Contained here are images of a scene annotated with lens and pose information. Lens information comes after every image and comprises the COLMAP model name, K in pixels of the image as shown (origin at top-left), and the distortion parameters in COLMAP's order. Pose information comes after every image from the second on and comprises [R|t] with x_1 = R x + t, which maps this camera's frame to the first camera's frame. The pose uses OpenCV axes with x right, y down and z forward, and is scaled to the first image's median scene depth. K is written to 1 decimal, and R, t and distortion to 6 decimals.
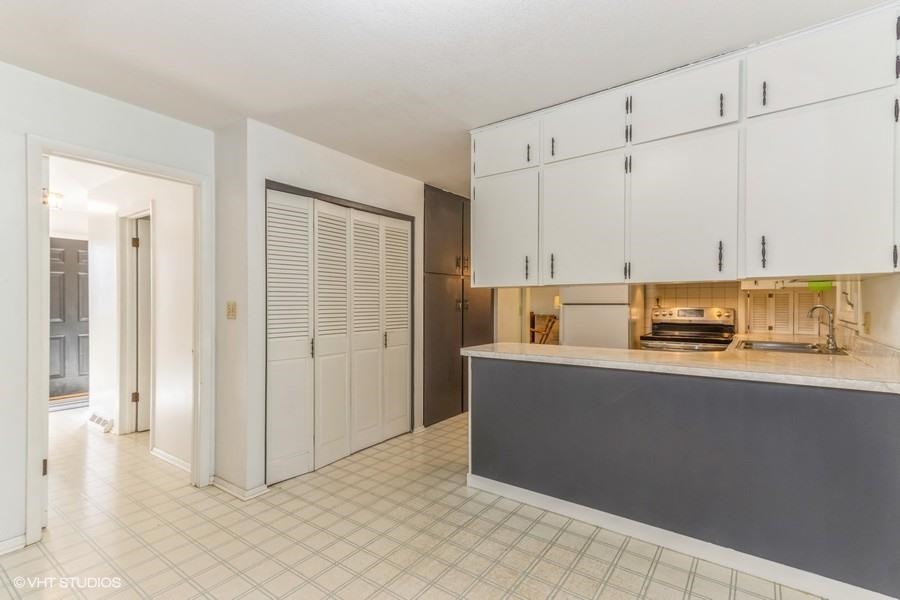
lens RADIAL K [[418.3, 0, 444.7], [0, 418.3, 304.6], [0, 0, 1]] dist [0.019442, -0.001638]
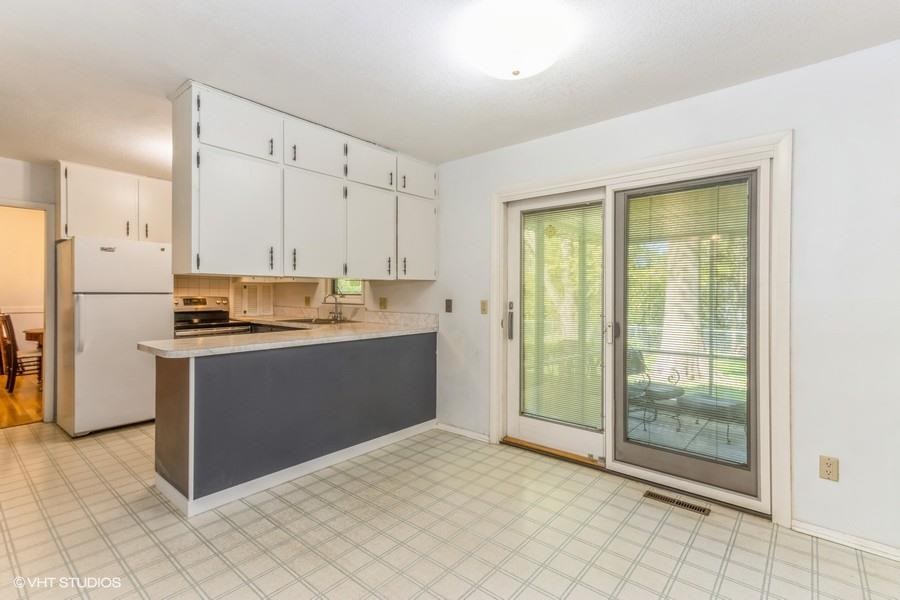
lens RADIAL K [[418.3, 0, 451.1], [0, 418.3, 295.2], [0, 0, 1]] dist [0.019442, -0.001638]
pose [[0.069127, -0.001631, 0.997607, -0.873751], [0.000023, 0.999999, 0.001634, 0.002353], [-0.997608, -0.000090, 0.069127, 0.532840]]
